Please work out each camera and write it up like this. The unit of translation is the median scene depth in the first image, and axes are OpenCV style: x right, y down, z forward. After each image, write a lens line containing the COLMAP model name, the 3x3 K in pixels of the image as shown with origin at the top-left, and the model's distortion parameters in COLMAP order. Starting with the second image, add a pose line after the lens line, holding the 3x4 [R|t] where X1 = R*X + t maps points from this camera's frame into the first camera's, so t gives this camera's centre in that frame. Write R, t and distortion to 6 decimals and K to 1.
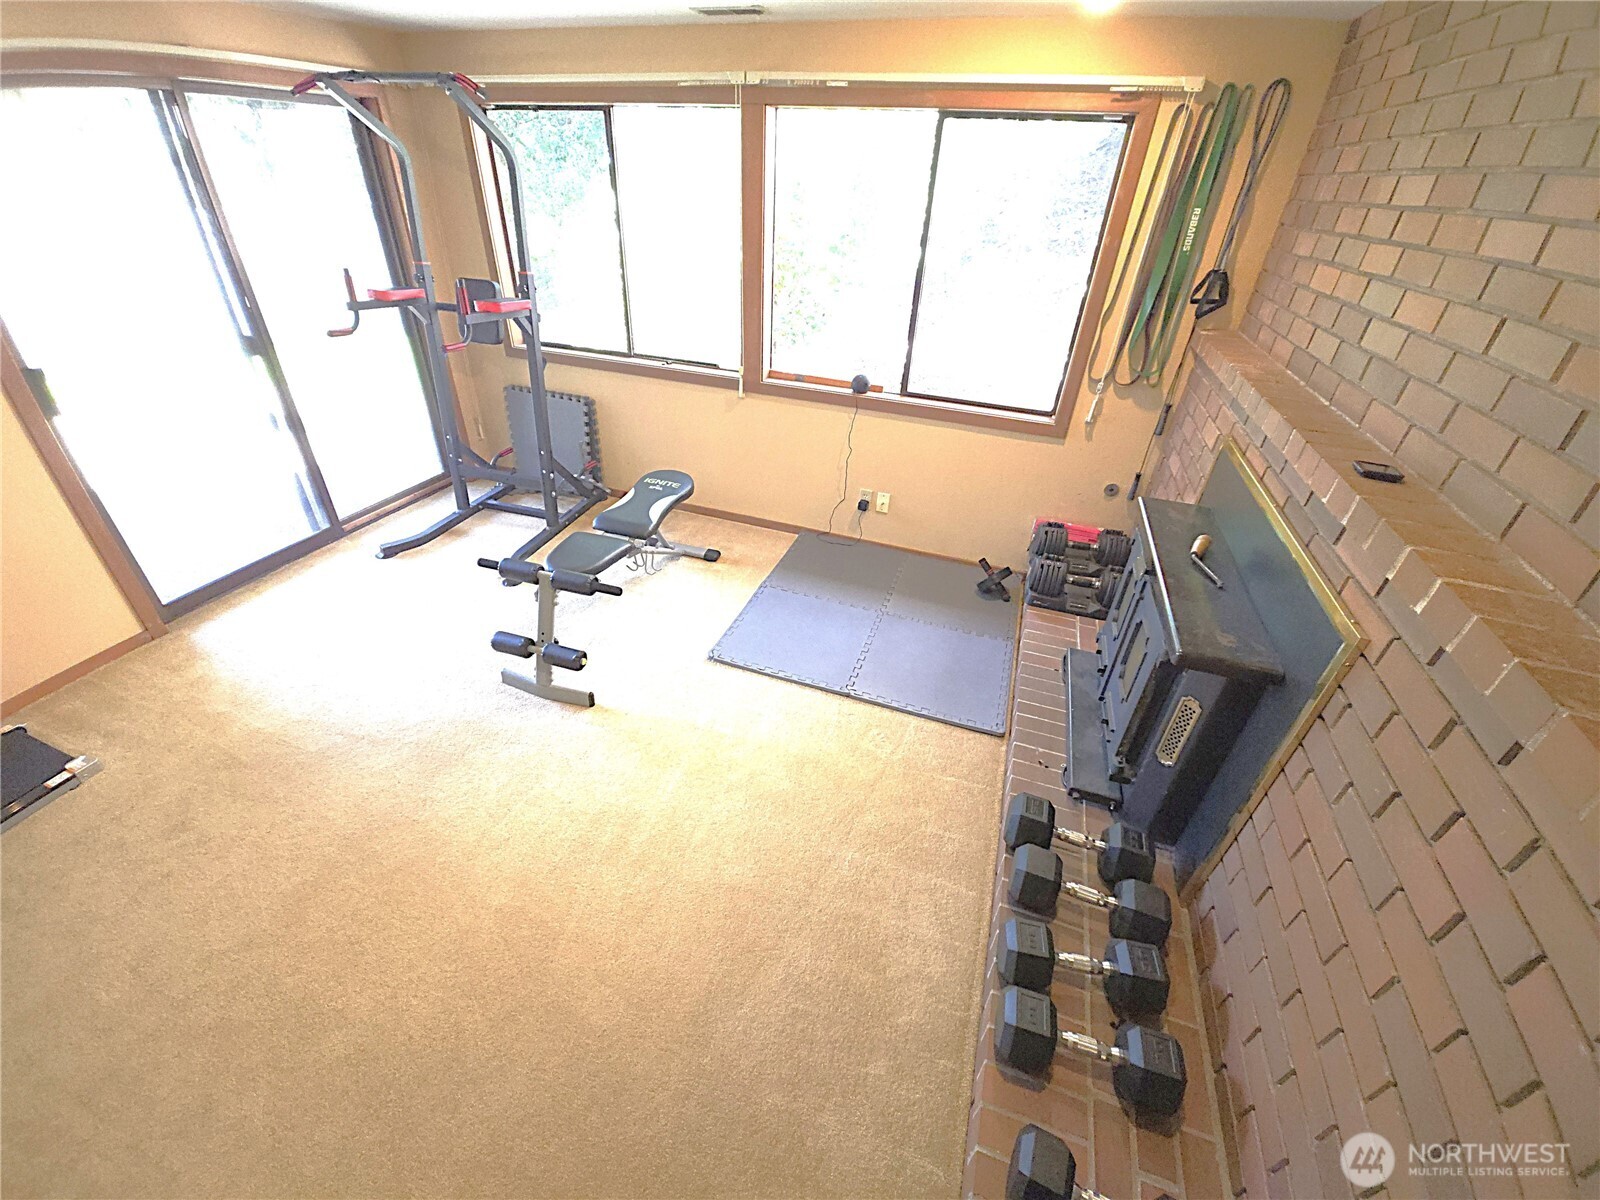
lens RADIAL K [[648.9, 0, 801.6], [0, 648.9, 601.8], [0, 0, 1]] dist [-0.007358, -0.005442]
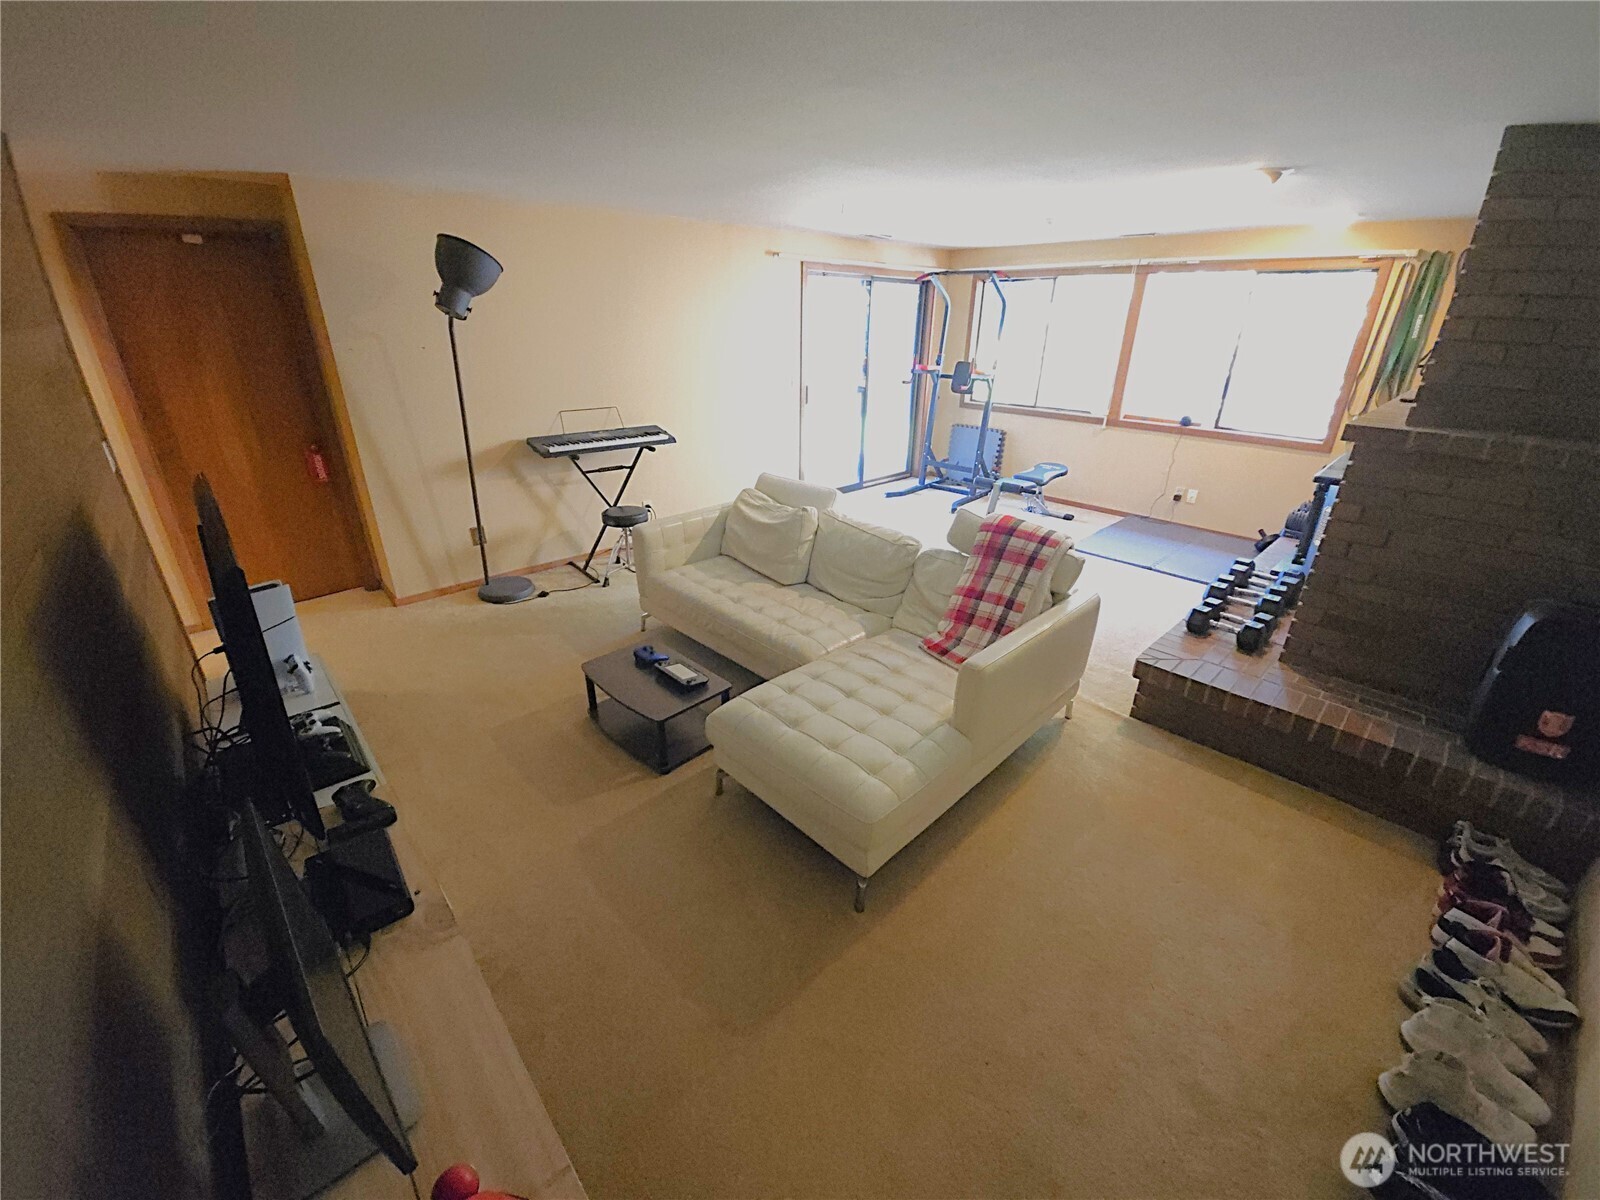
lens RADIAL K [[648.9, 0, 785.5], [0, 648.9, 597.2], [0, 0, 1]] dist [-0.007358, -0.005442]
pose [[0.883100, 0.151429, -0.444076, -0.010762], [-0.227028, 0.966217, -0.121996, 0.510755], [0.410600, 0.208552, 0.887645, -0.756694]]
